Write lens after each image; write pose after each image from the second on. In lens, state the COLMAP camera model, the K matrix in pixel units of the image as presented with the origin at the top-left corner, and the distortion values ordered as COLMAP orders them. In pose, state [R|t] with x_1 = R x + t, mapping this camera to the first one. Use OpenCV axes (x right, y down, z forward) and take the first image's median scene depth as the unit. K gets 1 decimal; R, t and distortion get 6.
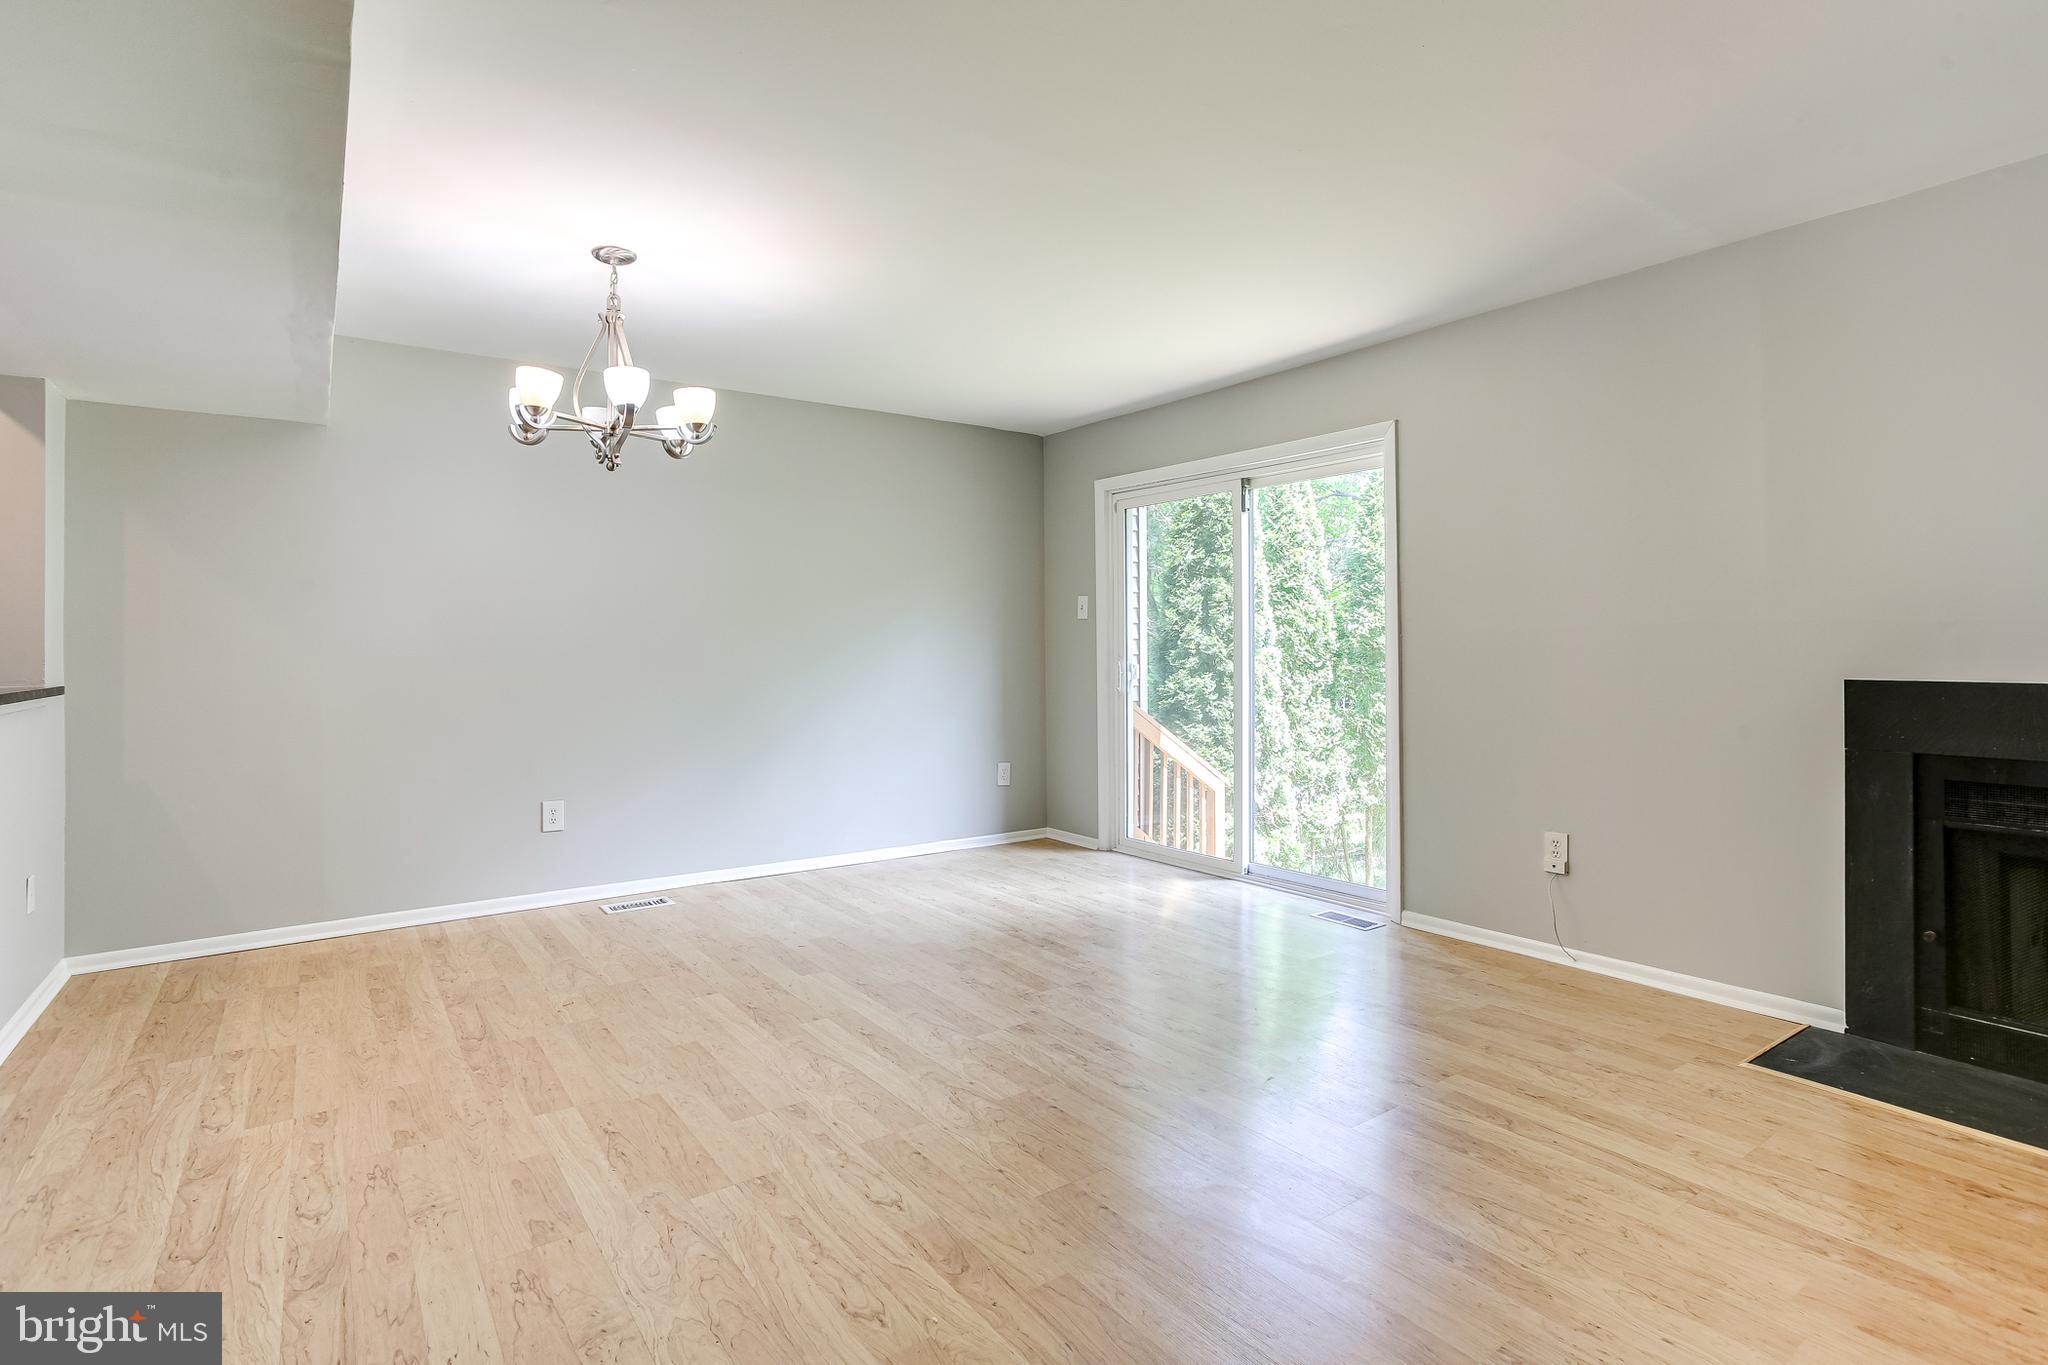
lens RADIAL K [[1001.7, 0, 1018.7], [0, 1001.7, 641.0], [0, 0, 1]] dist [-0.044363, 0.029554]
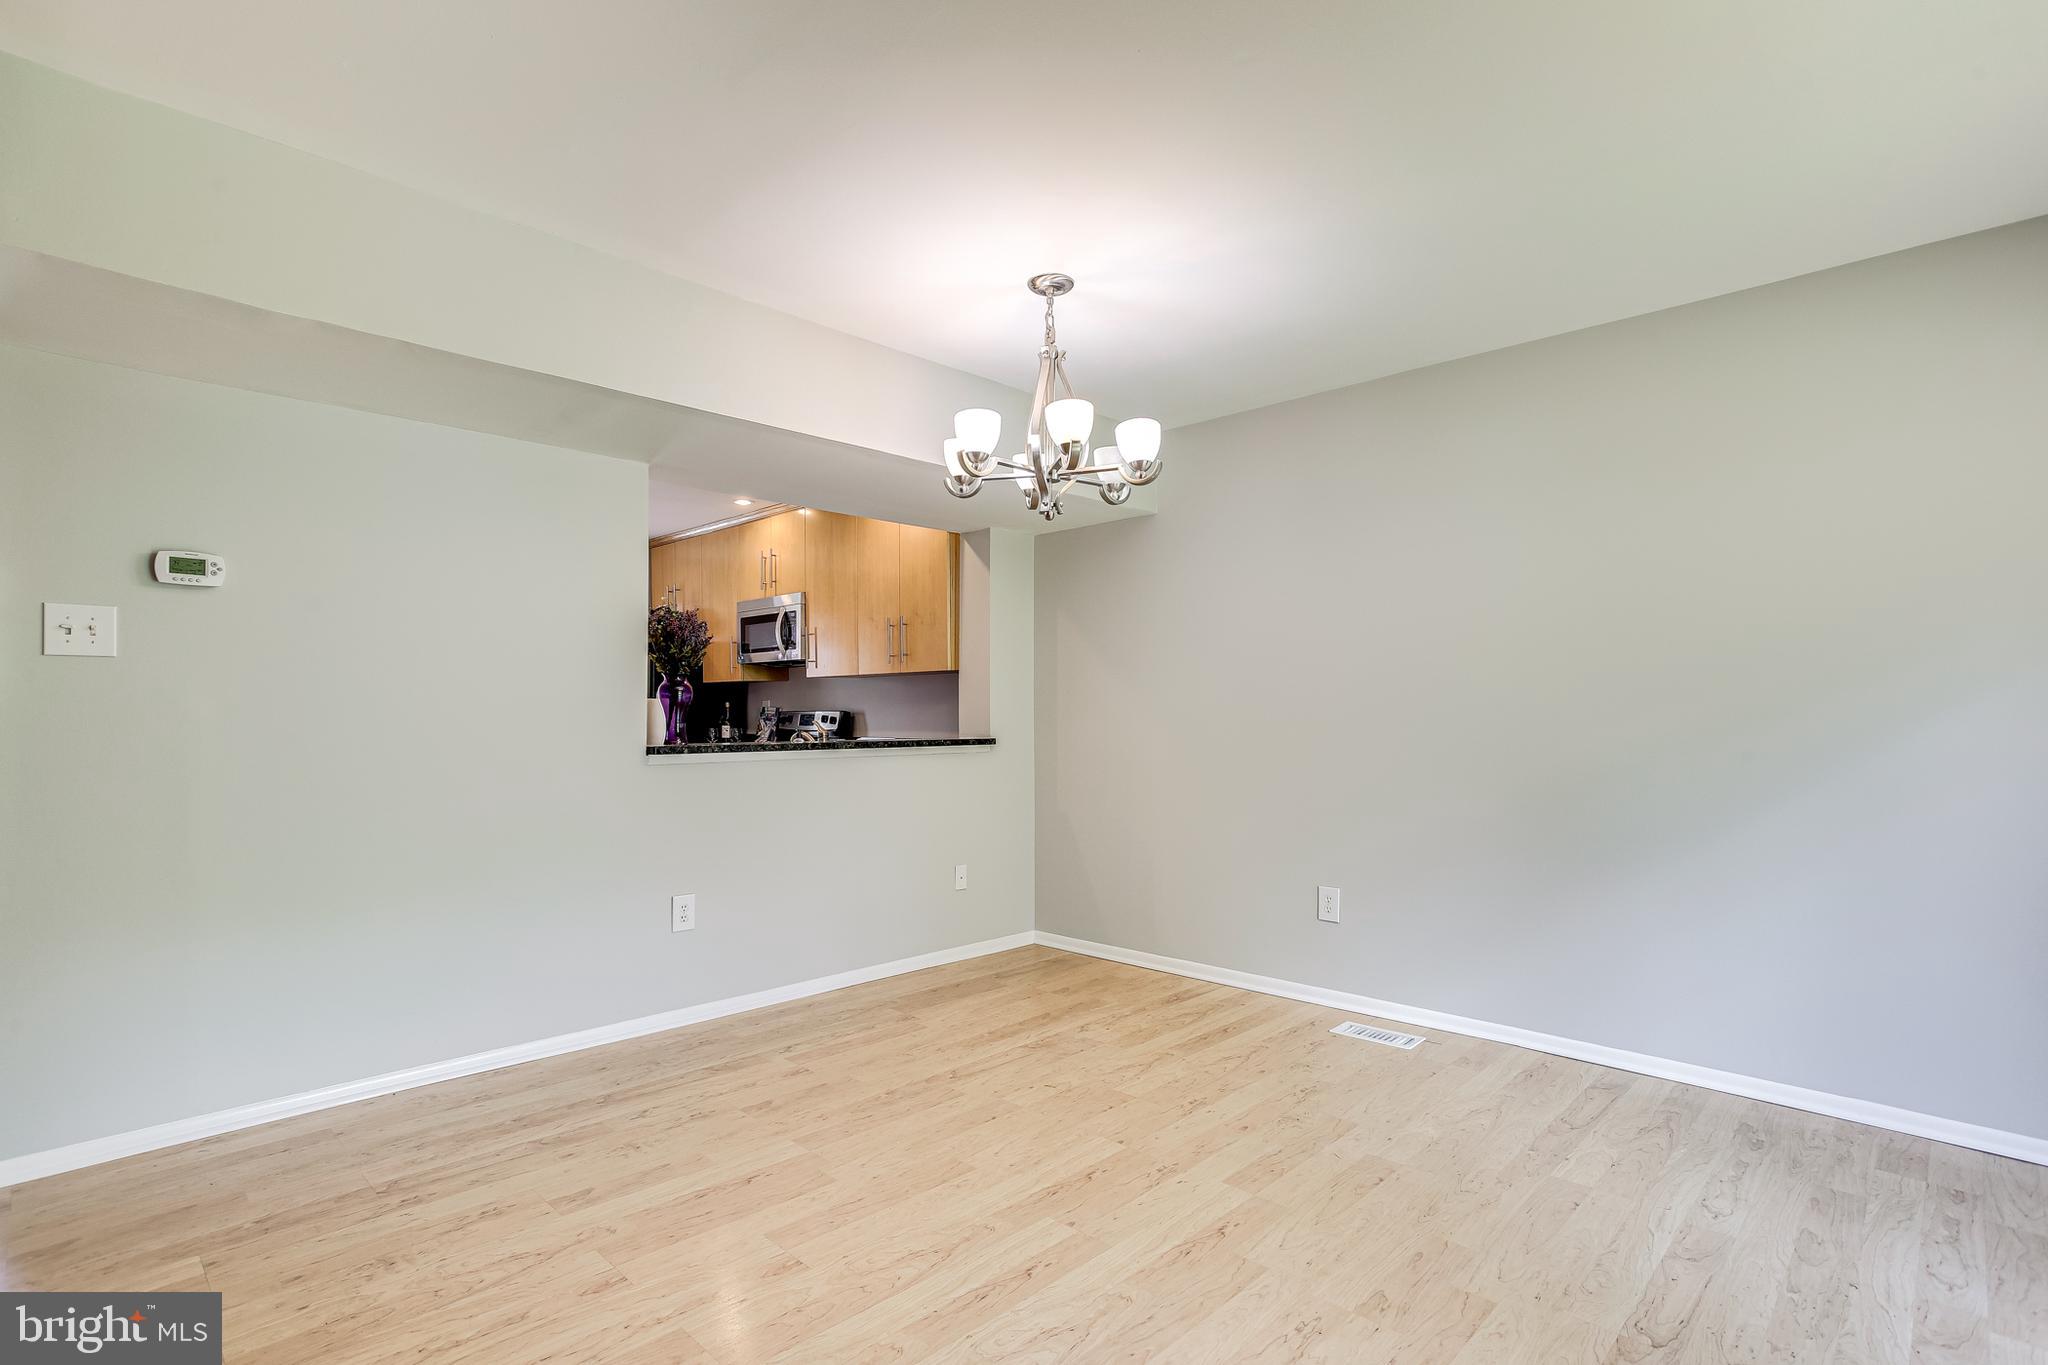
lens RADIAL K [[996.3, 0, 1029.8], [0, 996.3, 694.0], [0, 0, 1]] dist [-0.051163, 0.027405]
pose [[0.179826, -0.016540, -0.983559, 0.569563], [0.003564, 0.999863, -0.016163, 0.007035], [0.983692, -0.000599, 0.179860, 0.958269]]
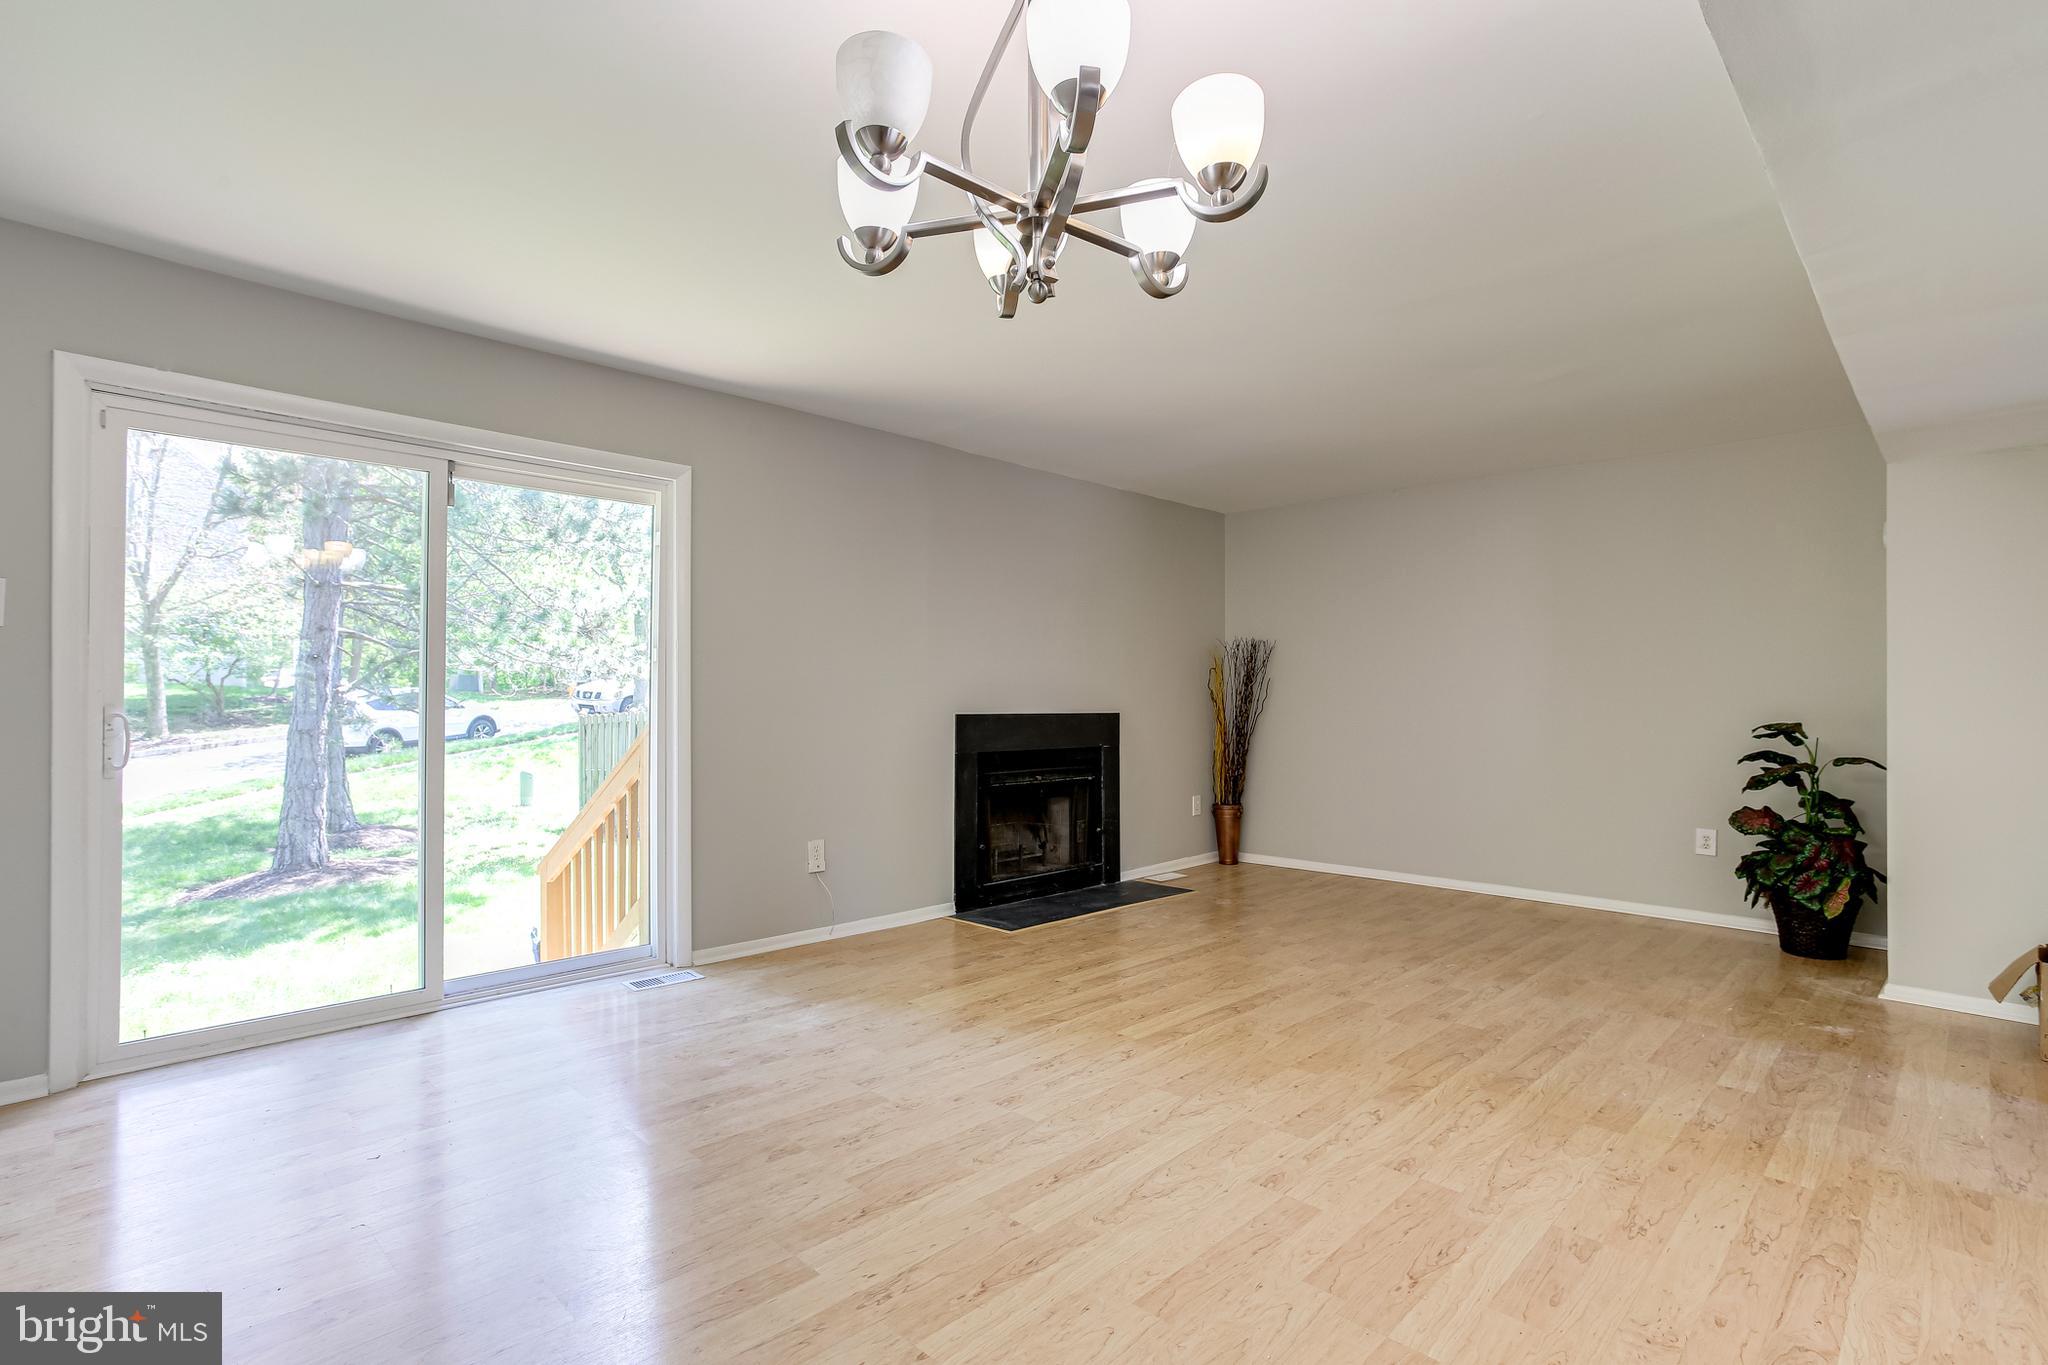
lens RADIAL K [[996.3, 0, 1029.8], [0, 996.3, 694.0], [0, 0, 1]] dist [-0.051163, 0.027405]
pose [[-0.175954, 0.008153, 0.984365, -1.005247], [-0.010763, 0.999890, -0.010206, 0.021177], [-0.984340, -0.012390, -0.175847, 1.268544]]
